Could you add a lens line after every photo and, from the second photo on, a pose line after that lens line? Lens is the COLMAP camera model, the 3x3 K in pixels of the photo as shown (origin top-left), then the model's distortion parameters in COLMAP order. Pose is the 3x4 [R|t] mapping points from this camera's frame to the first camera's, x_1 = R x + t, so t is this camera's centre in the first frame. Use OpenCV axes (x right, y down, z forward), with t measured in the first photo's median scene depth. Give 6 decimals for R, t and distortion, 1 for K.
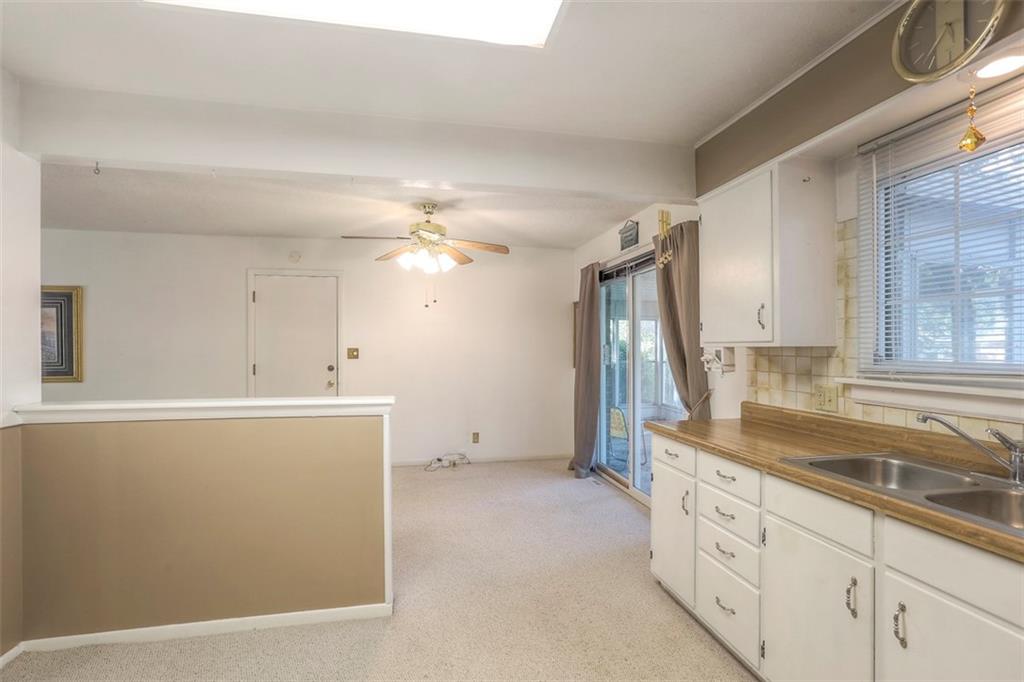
lens RADIAL K [[470.5, 0, 505.6], [0, 470.5, 347.1], [0, 0, 1]] dist [-0.042783, 0.012078]
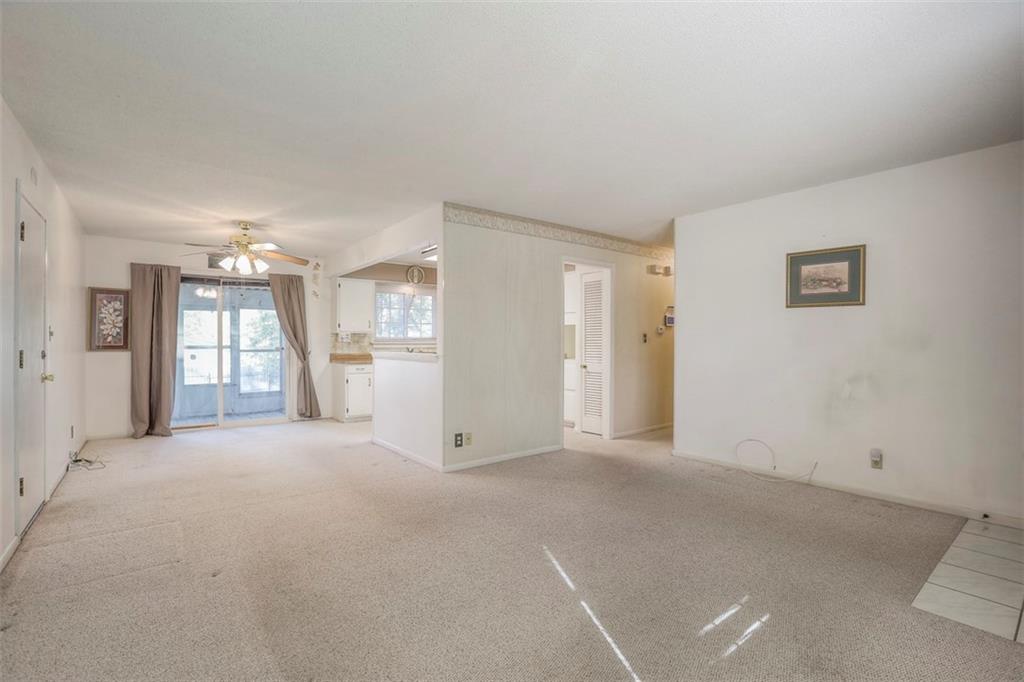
lens RADIAL K [[470.5, 0, 504.6], [0, 470.5, 342.8], [0, 0, 1]] dist [-0.042783, 0.012078]
pose [[-0.438559, -0.002277, 0.898699, -2.527620], [0.000090, 0.999997, 0.002577, 0.051891], [-0.898702, 0.001211, -0.438558, 1.385729]]
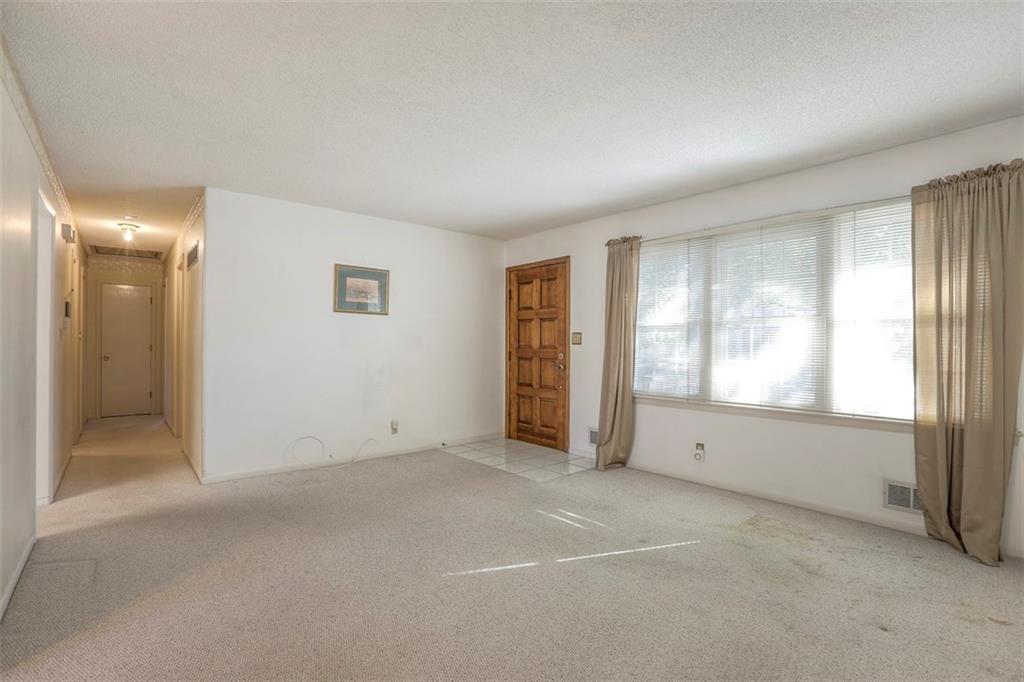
lens RADIAL K [[470.5, 0, 505.7], [0, 470.5, 343.7], [0, 0, 1]] dist [-0.042783, 0.012078]
pose [[-0.879486, -0.004224, -0.475907, -1.239016], [-0.005246, 0.999986, 0.000818, 0.054047], [0.475896, 0.003216, -0.879495, 1.724324]]
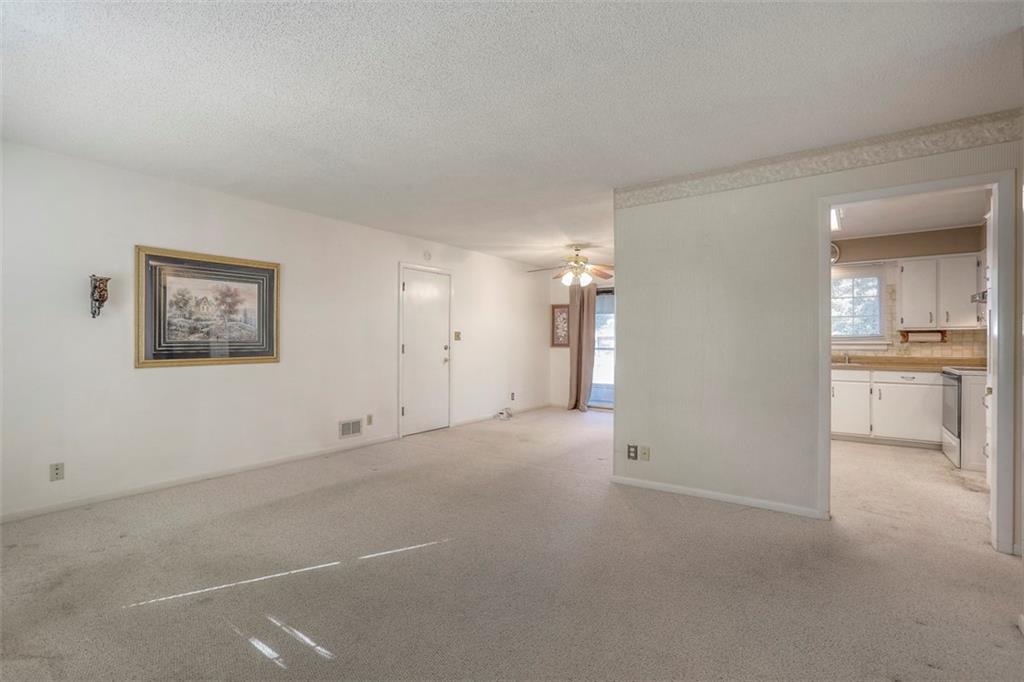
lens RADIAL K [[470.5, 0, 503.5], [0, 470.5, 341.5], [0, 0, 1]] dist [-0.042783, 0.012078]
pose [[0.741230, 0.000993, 0.671250, -2.227464], [-0.001477, 0.999999, 0.000151, 0.056127], [-0.671249, -0.001103, 0.741231, -0.085842]]
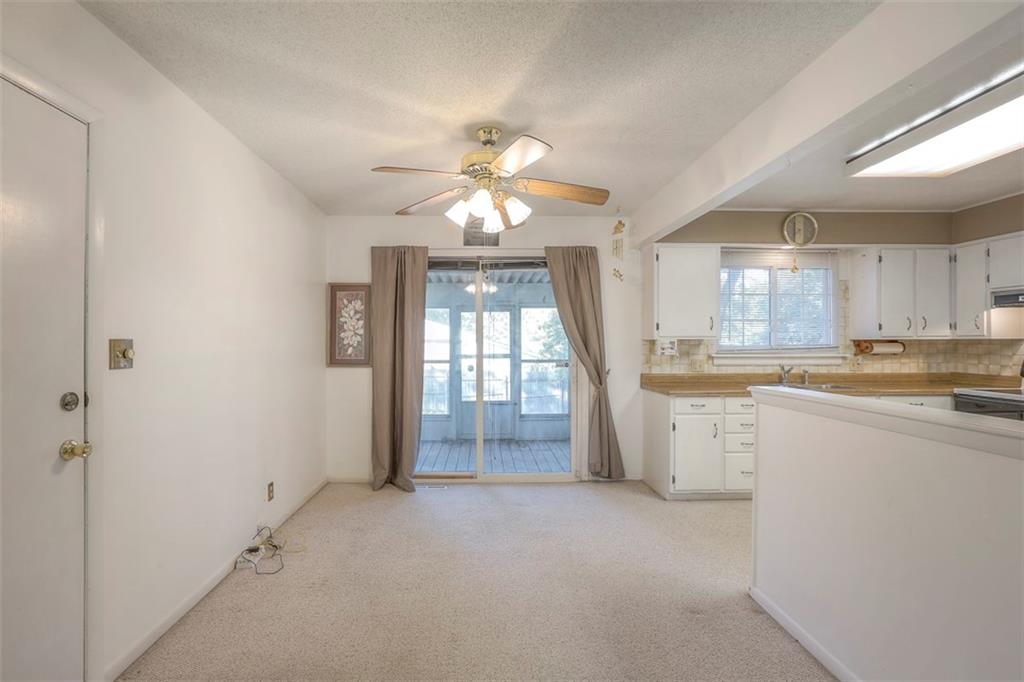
lens RADIAL K [[470.5, 0, 485.8], [0, 470.5, 341.2], [0, 0, 1]] dist [-0.042783, 0.012078]
pose [[0.183890, 0.003619, 0.982940, -1.261093], [0.001662, 0.999991, -0.003993, 0.011069], [-0.982945, 0.002367, 0.183882, 1.331635]]
